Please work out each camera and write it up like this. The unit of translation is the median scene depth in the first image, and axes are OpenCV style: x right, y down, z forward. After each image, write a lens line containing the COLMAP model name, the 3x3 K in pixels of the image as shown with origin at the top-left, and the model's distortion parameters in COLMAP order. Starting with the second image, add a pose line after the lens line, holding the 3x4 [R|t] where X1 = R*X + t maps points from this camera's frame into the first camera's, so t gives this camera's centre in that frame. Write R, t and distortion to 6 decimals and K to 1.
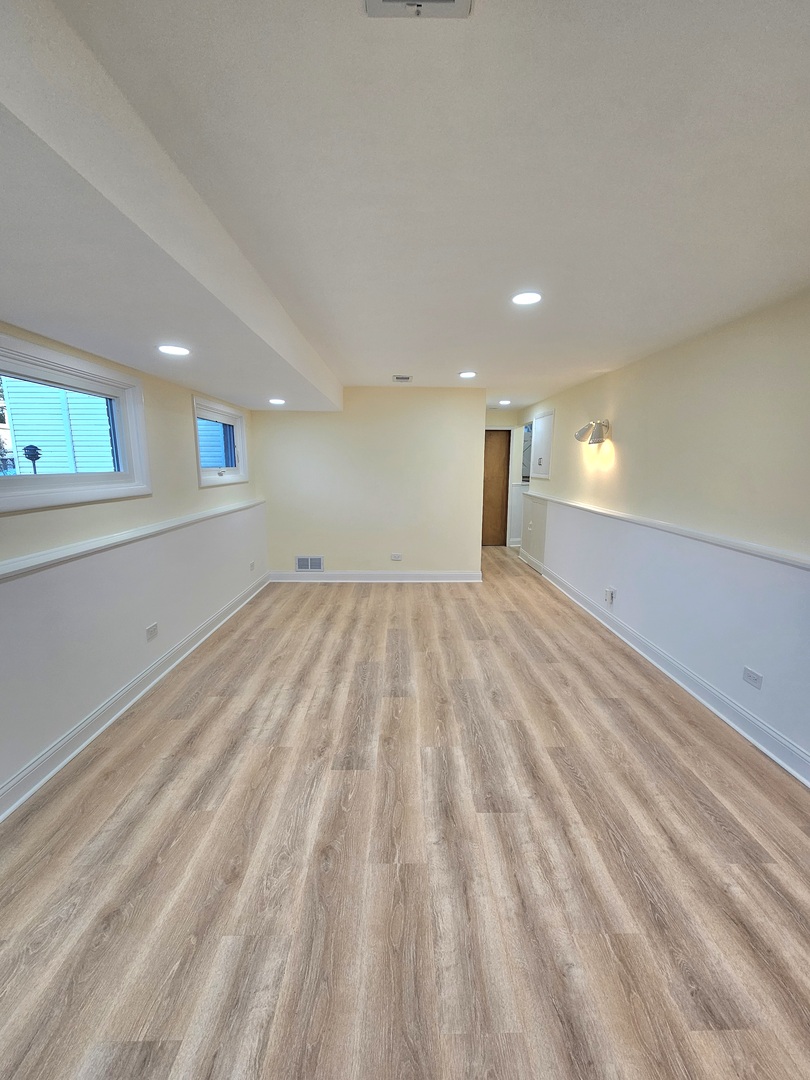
lens RADIAL K [[445.0, 0, 414.2], [0, 445.0, 548.4], [0, 0, 1]] dist [-0.007177, 0.003367]
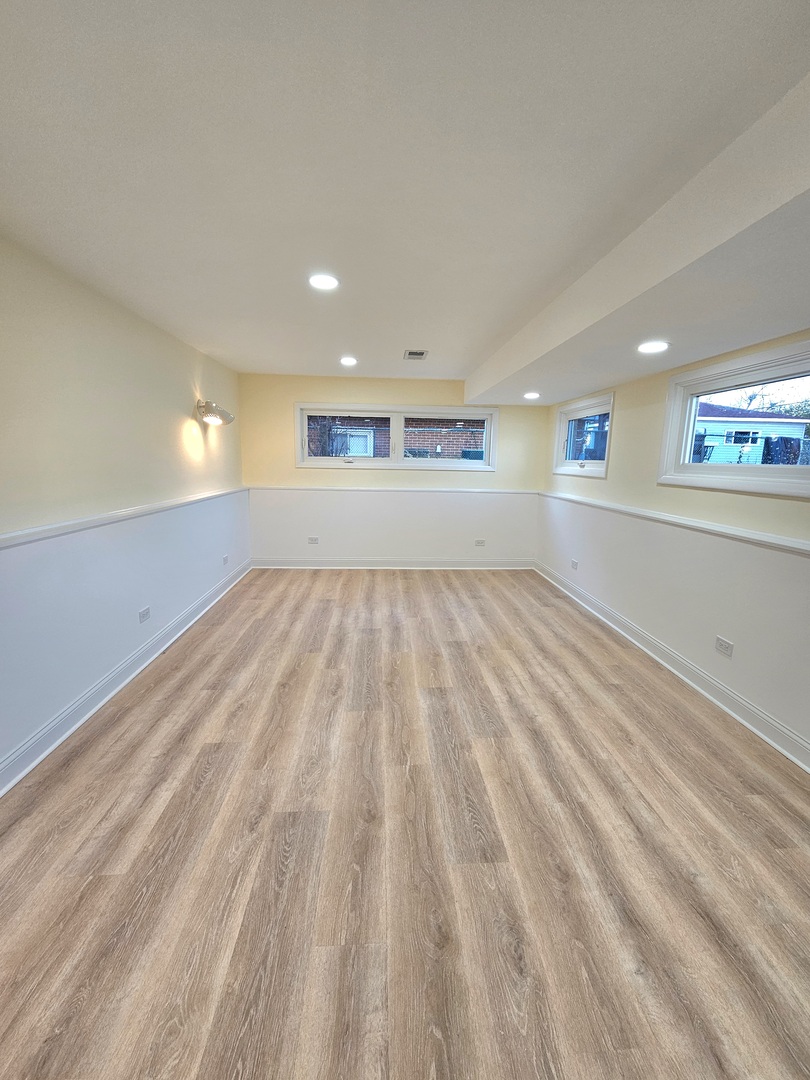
lens RADIAL K [[445.0, 0, 413.8], [0, 445.0, 532.0], [0, 0, 1]] dist [-0.007177, 0.003367]
pose [[-0.998621, -0.015777, -0.050066, 0.070431], [-0.032149, 0.937785, 0.345725, -0.327864], [0.041497, 0.346858, -0.936999, 1.841223]]
